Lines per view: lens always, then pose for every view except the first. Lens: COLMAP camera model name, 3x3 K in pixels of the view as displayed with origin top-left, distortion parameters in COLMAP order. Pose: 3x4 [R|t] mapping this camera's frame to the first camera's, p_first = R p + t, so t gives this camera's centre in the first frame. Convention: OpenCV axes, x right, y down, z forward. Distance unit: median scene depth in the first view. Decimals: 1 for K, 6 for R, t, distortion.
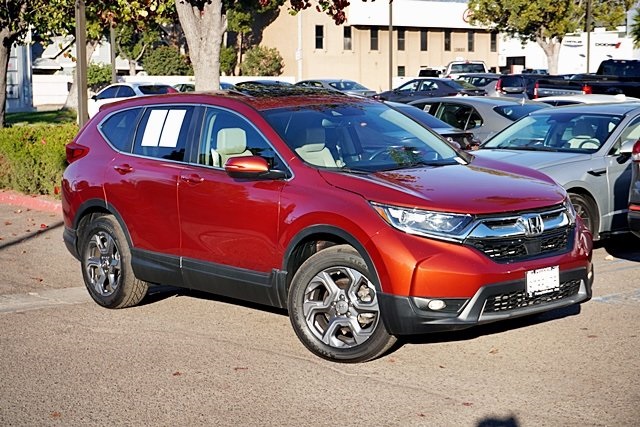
lens RADIAL K [[1185.5, 0, 323.7], [0, 1185.5, 216.4], [0, 0, 1]] dist [0.025558, 0.000000]
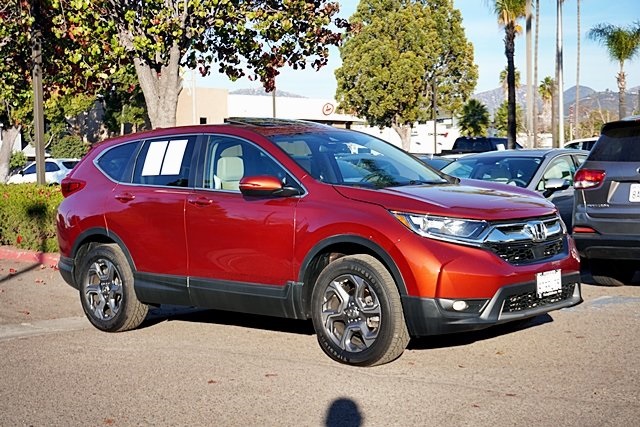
lens RADIAL K [[1004.9, 0, 318.2], [0, 1004.9, 208.1], [0, 0, 1]] dist [0.038683, 0.000000]
pose [[0.993416, -0.016899, 0.113306, -0.122035], [0.025031, 0.997181, -0.070731, 0.045358], [-0.111791, 0.073102, 0.991039, 0.114250]]
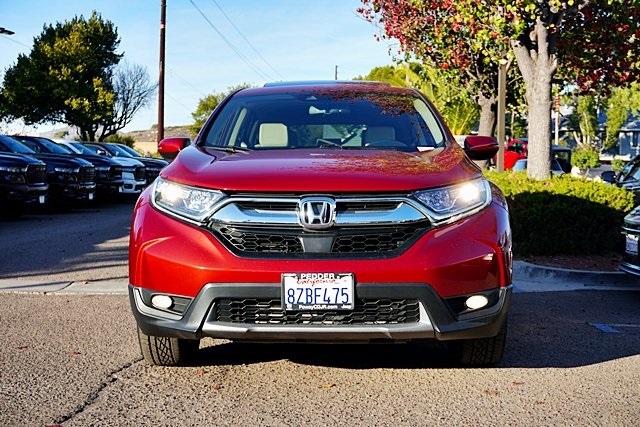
lens RADIAL K [[832.3, 0, 320.4], [0, 832.3, 211.5], [0, 0, 1]] dist [0.156202, 0.000000]
pose [[0.742424, 0.046731, -0.668298, 0.508445], [-0.093002, 0.995094, -0.033735, 0.022951], [0.663444, 0.087198, 0.743128, 0.611565]]
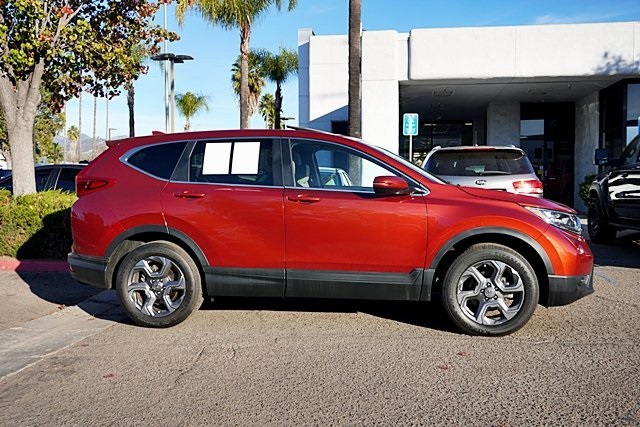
lens RADIAL K [[612.8, 0, 316.9], [0, 612.8, 213.4], [0, 0, 1]] dist [-0.006753, 0.000000]
pose [[0.756734, -0.022475, 0.653336, -0.546479], [0.061265, 0.997449, -0.036648, 0.004926], [-0.650846, 0.067759, 0.756180, 0.615968]]
